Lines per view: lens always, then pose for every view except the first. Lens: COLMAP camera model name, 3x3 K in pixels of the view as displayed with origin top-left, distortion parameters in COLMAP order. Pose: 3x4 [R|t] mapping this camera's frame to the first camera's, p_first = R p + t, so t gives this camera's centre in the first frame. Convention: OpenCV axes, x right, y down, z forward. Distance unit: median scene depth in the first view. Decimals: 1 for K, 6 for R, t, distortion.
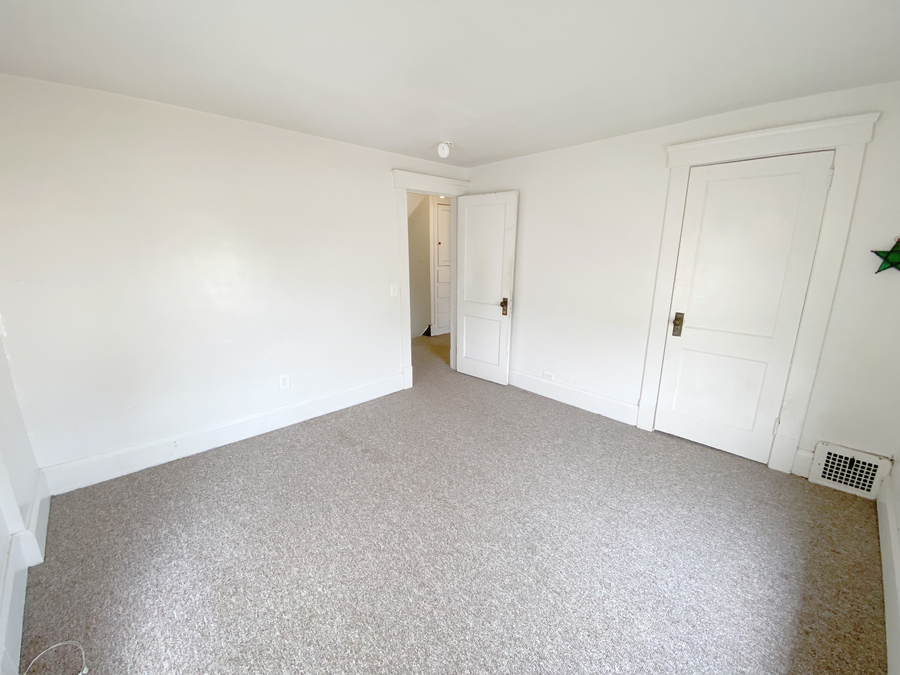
lens RADIAL K [[365.8, 0, 451.7], [0, 365.8, 336.9], [0, 0, 1]] dist [0.030970, -0.024316]
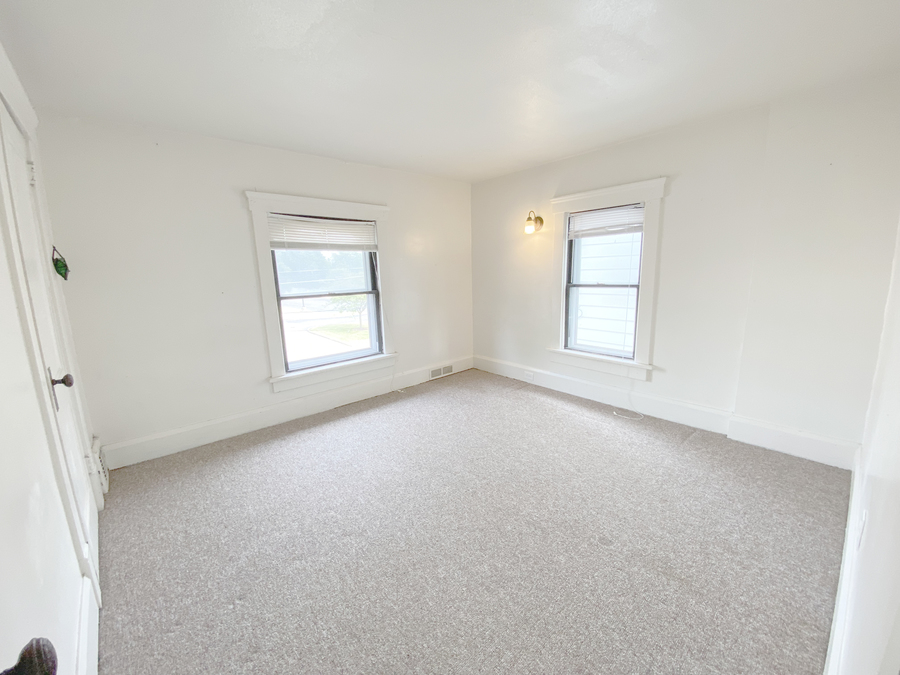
lens RADIAL K [[365.8, 0, 451.7], [0, 365.8, 336.9], [0, 0, 1]] dist [0.030970, -0.024316]
pose [[-0.999088, 0.017207, 0.039086, 0.012481], [0.031658, 0.912695, 0.407412, -0.413732], [-0.028663, 0.408278, -0.912407, 1.973254]]
